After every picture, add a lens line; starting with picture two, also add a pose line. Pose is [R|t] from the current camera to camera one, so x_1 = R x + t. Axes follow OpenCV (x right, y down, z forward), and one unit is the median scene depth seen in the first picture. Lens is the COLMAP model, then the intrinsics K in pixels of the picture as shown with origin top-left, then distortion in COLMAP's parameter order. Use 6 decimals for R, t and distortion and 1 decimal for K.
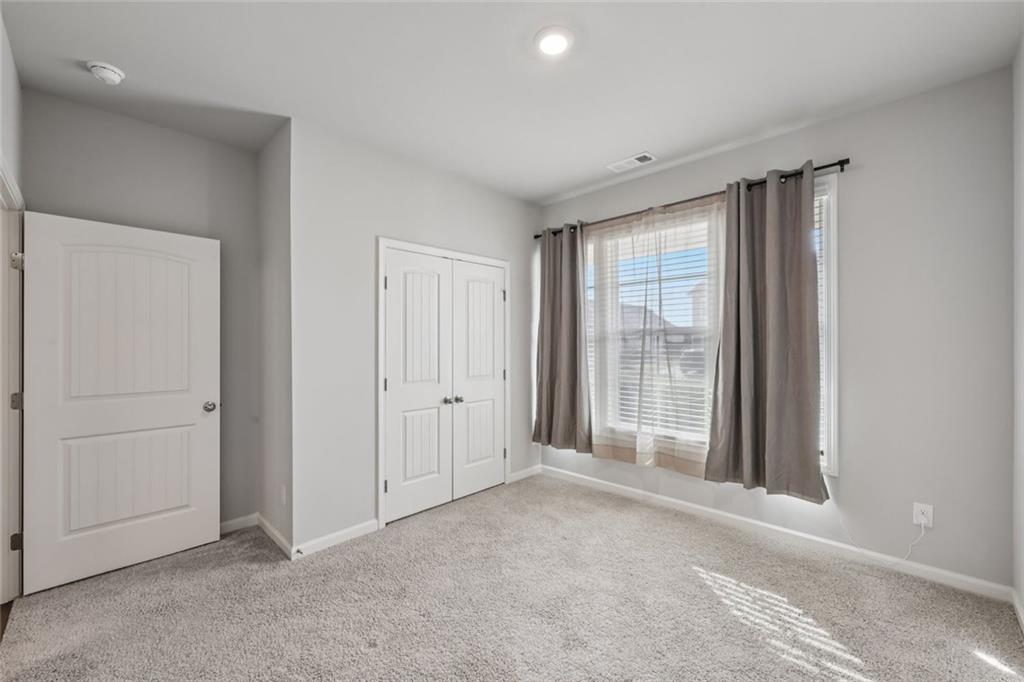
lens RADIAL K [[416.4, 0, 513.7], [0, 416.4, 342.2], [0, 0, 1]] dist [-0.001237, 0.000172]
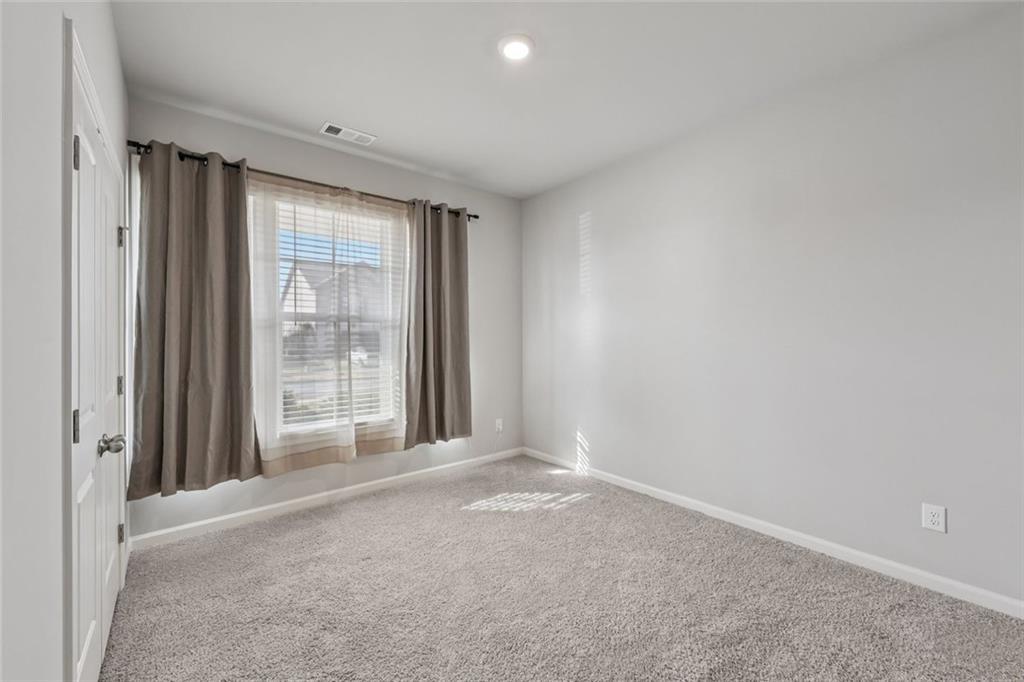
lens RADIAL K [[416.4, 0, 514.4], [0, 416.4, 336.3], [0, 0, 1]] dist [-0.001237, 0.000172]
pose [[0.103837, -0.000974, 0.994594, -0.597899], [0.000317, 1.000000, 0.000946, 0.016356], [-0.994594, 0.000217, 0.103838, 0.534899]]
